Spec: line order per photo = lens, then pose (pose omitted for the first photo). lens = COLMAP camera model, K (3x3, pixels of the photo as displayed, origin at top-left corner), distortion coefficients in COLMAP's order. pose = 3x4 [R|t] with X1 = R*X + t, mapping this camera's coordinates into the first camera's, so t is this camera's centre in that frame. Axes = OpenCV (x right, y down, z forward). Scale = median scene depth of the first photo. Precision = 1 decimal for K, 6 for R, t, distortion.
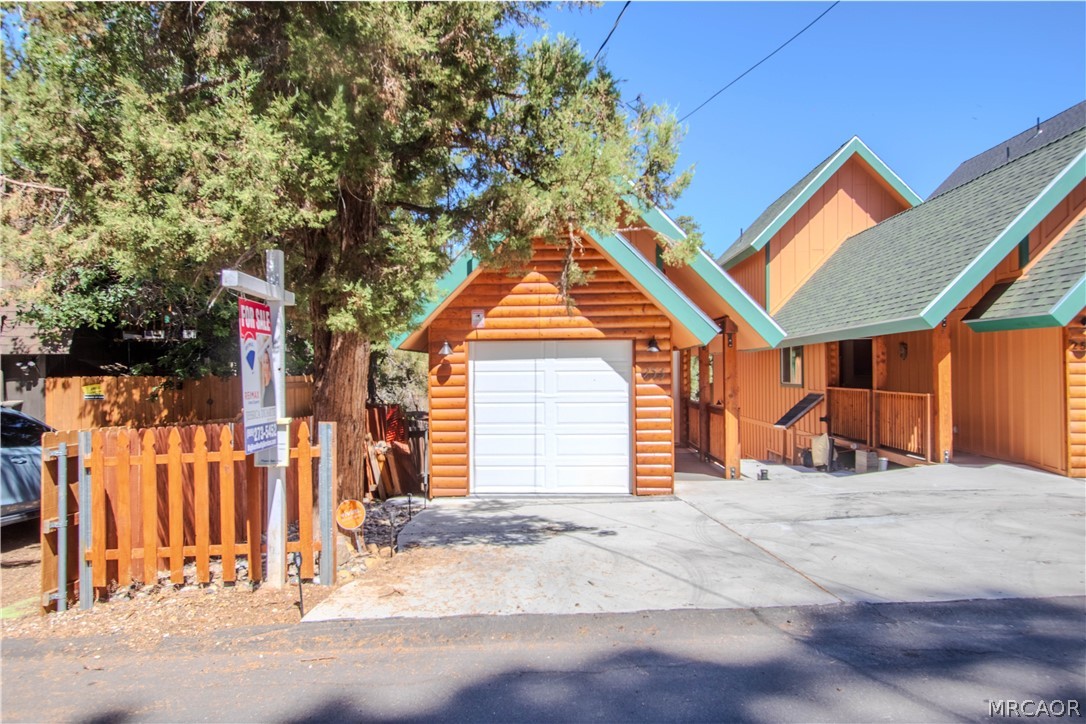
lens RADIAL K [[774.1, 0, 542.0], [0, 774.1, 360.6], [0, 0, 1]] dist [0.003663, 0.009276]
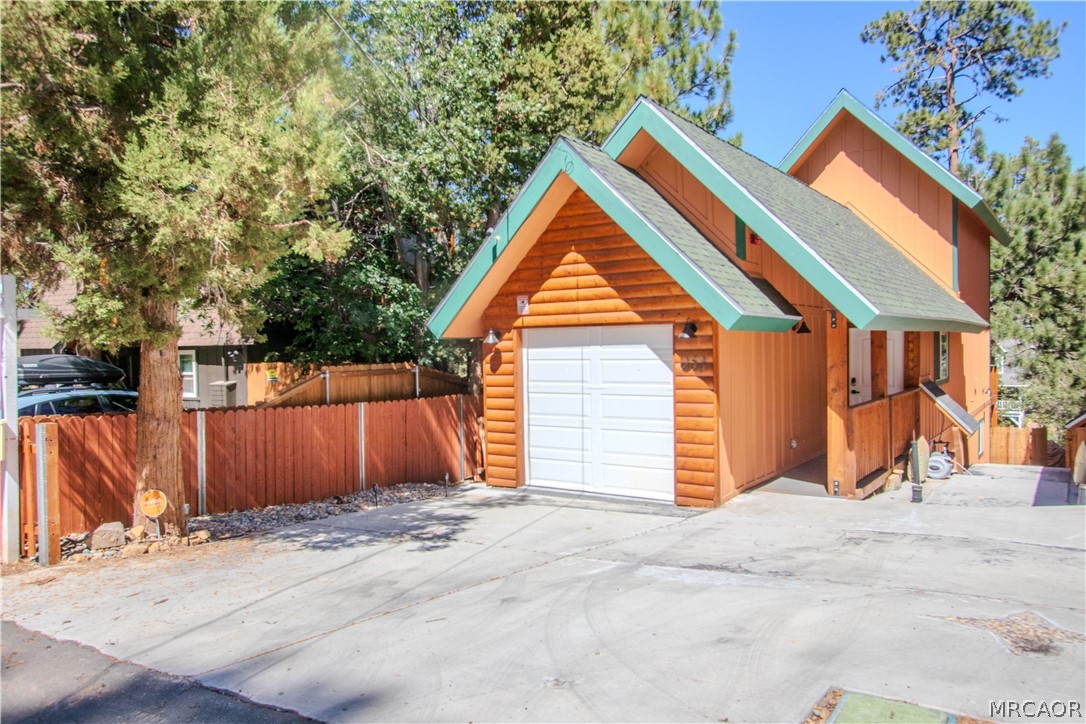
lens RADIAL K [[774.1, 0, 540.3], [0, 774.1, 356.0], [0, 0, 1]] dist [0.003663, 0.009276]
pose [[0.852367, 0.000526, -0.522944, 0.437932], [0.017010, 0.999442, 0.028731, -0.018357], [0.522668, -0.033384, 0.851883, 0.191850]]
